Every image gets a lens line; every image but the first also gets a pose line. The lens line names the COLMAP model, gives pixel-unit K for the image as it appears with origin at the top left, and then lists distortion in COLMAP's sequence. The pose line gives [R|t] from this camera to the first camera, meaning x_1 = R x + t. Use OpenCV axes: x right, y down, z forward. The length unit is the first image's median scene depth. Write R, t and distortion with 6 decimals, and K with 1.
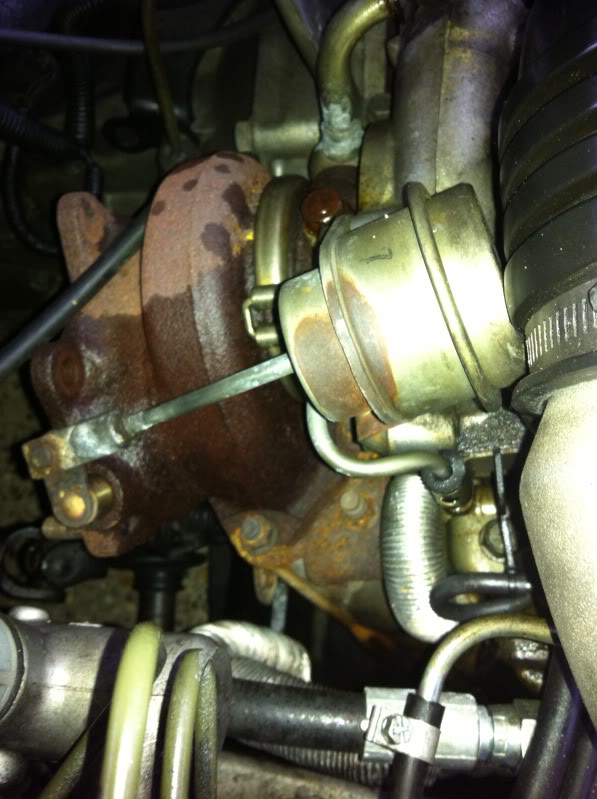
lens RADIAL K [[738.5, 0, 298.5], [0, 738.5, 399.5], [0, 0, 1]] dist [-0.004434, -0.030054]
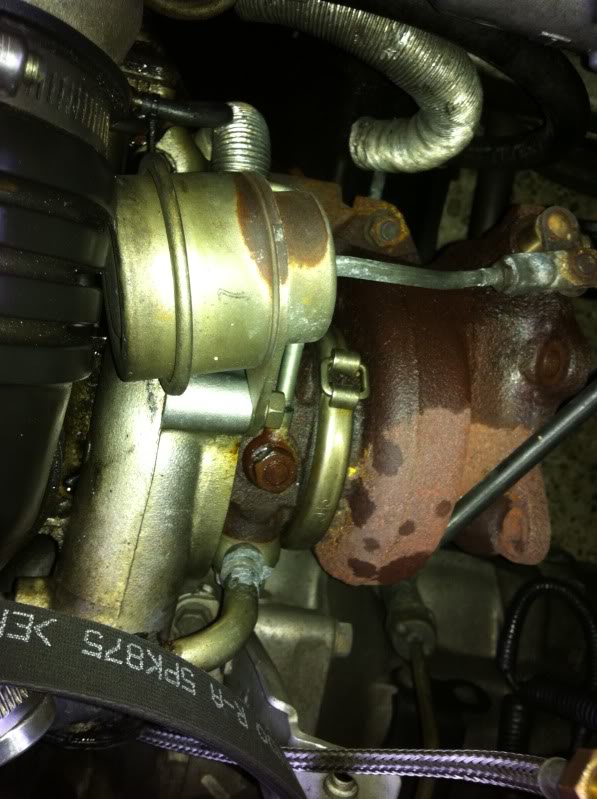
lens RADIAL K [[738.5, 0, 298.5], [0, 738.5, 399.5], [0, 0, 1]] dist [-0.004434, -0.030054]
pose [[-0.988490, -0.140870, 0.055171, -0.037457], [0.148669, -0.972048, 0.181714, -0.328769], [0.028031, 0.187825, 0.981802, 0.027722]]
